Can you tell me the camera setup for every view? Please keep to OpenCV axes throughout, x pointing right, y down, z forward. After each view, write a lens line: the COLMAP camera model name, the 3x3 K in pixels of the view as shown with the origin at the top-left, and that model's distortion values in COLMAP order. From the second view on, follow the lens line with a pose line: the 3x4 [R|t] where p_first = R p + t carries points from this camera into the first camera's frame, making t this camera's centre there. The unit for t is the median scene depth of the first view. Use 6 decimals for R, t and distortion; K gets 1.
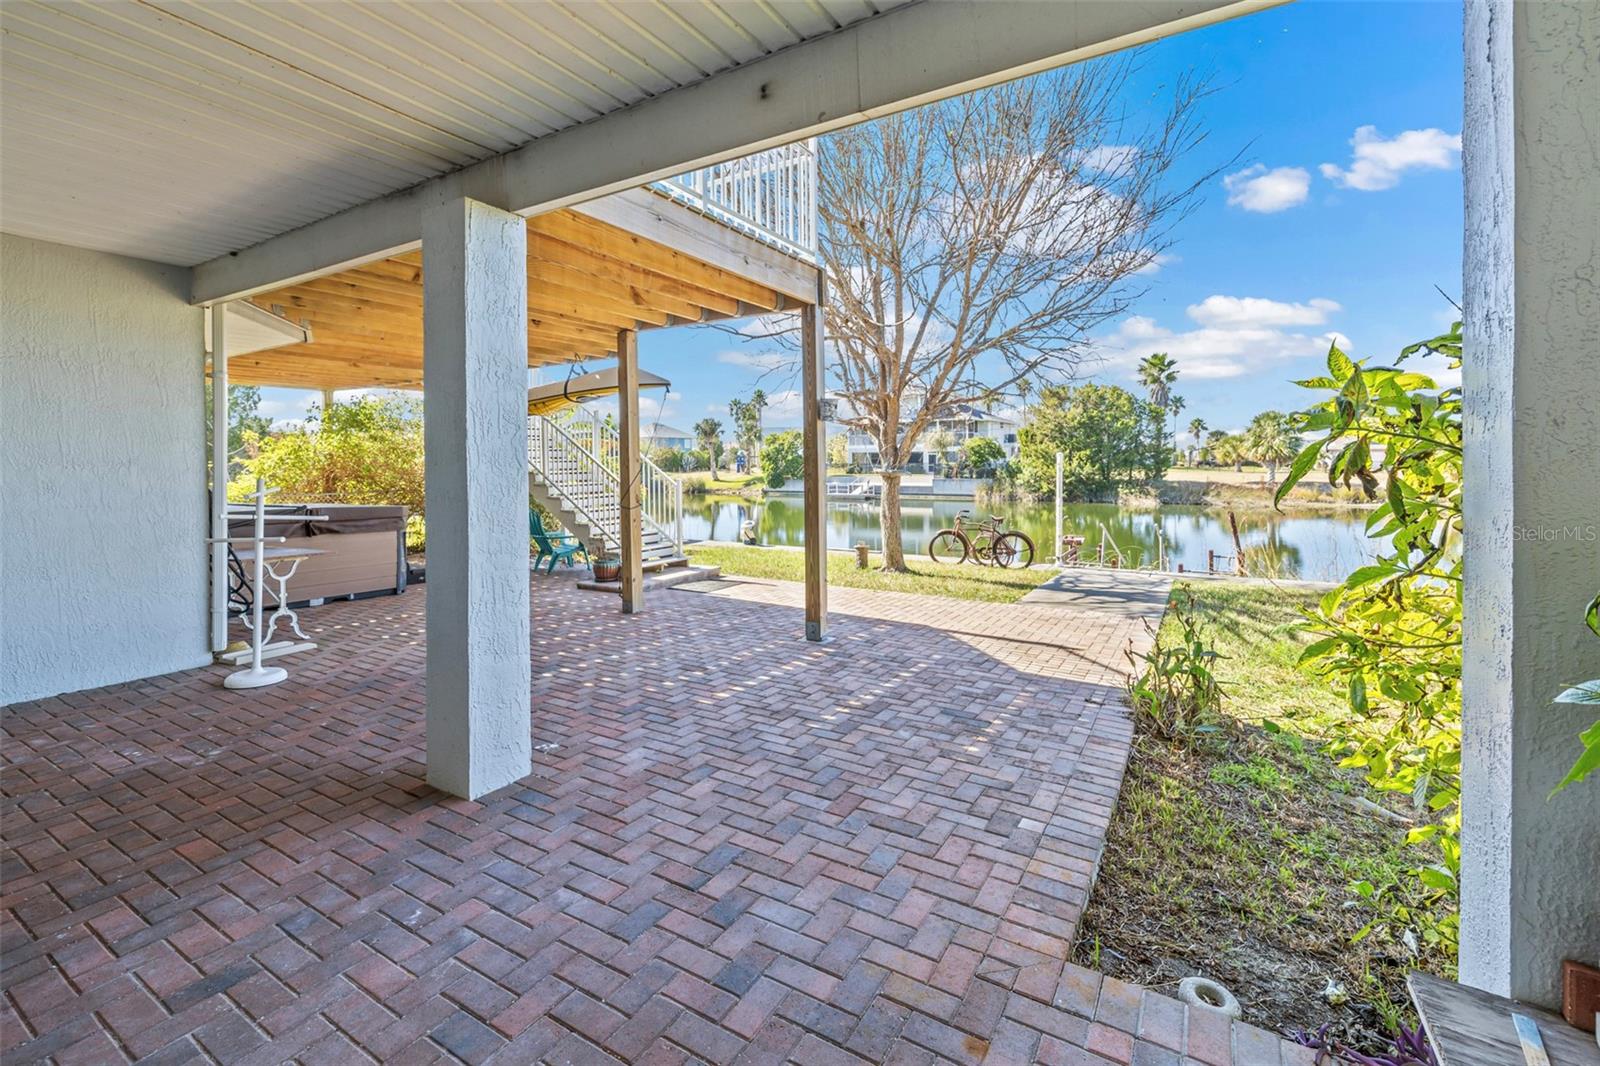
lens RADIAL K [[701.9, 0, 795.1], [0, 701.9, 459.3], [0, 0, 1]] dist [-0.000530, -0.000083]
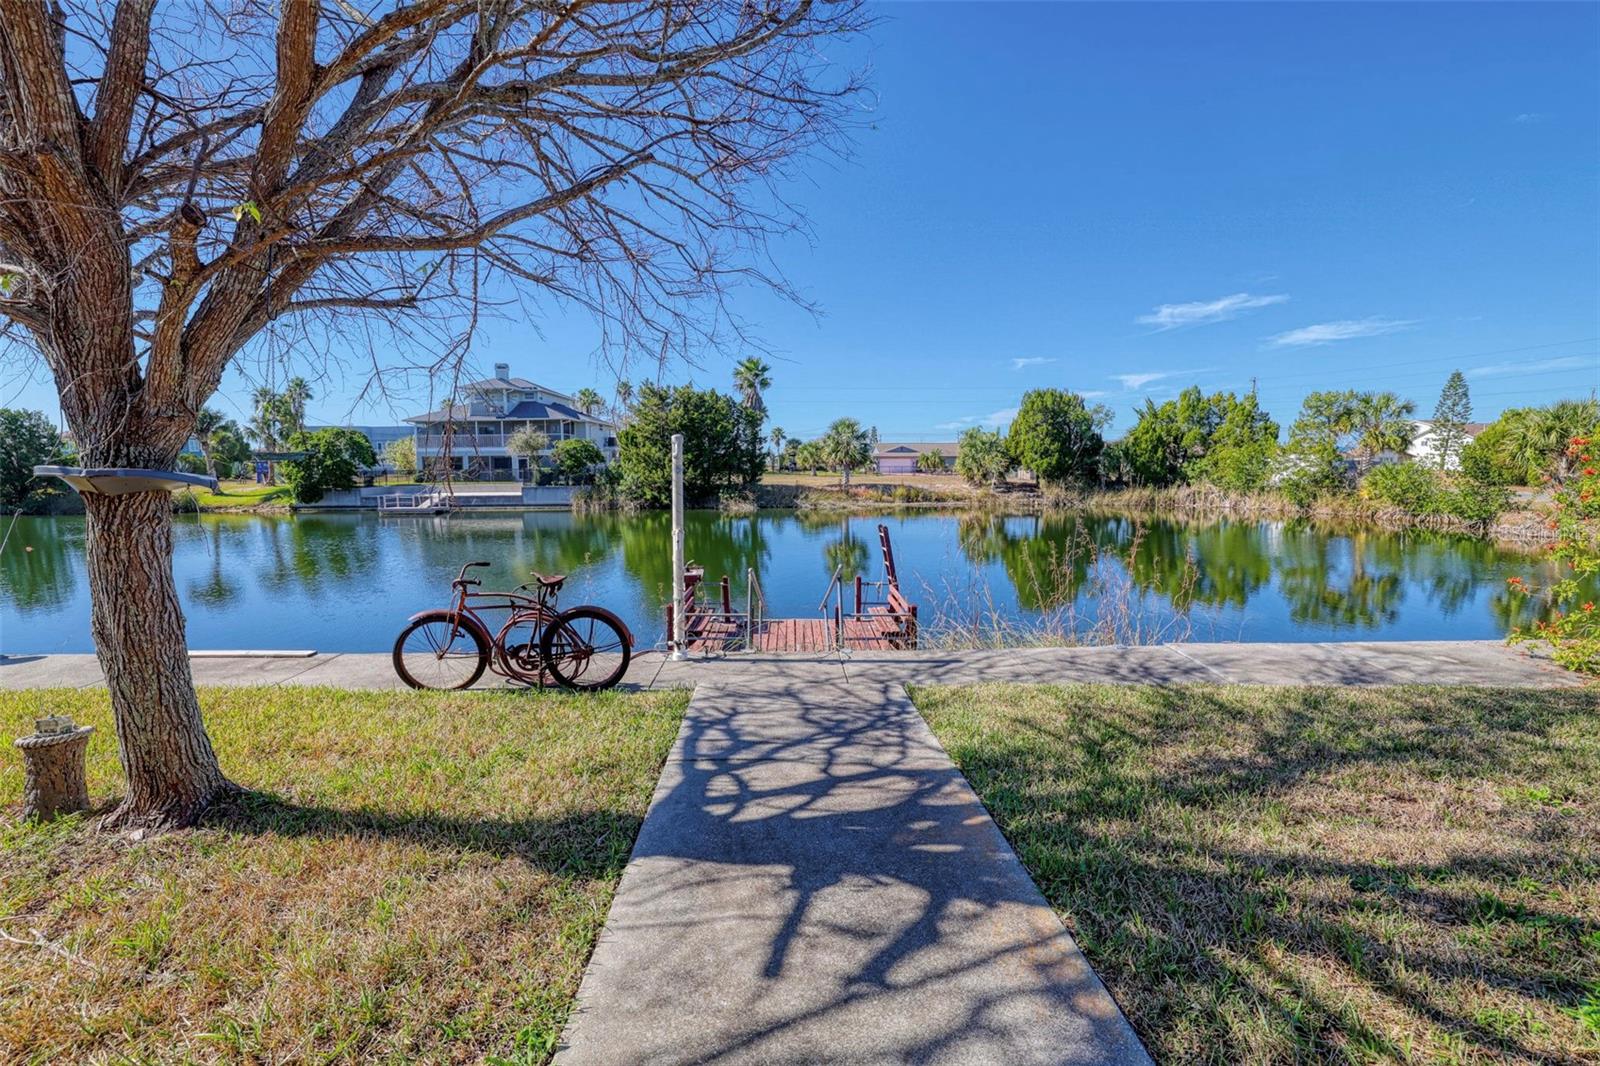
lens RADIAL K [[694.1, 0, 800.0], [0, 694.1, 533.0], [0, 0, 1]] dist [-0.036699, 0.000045]
pose [[0.847577, -0.051418, 0.528175, 0.037044], [0.000092, 0.995309, 0.096747, 0.002432], [-0.530672, -0.081952, 0.843606, 0.105333]]
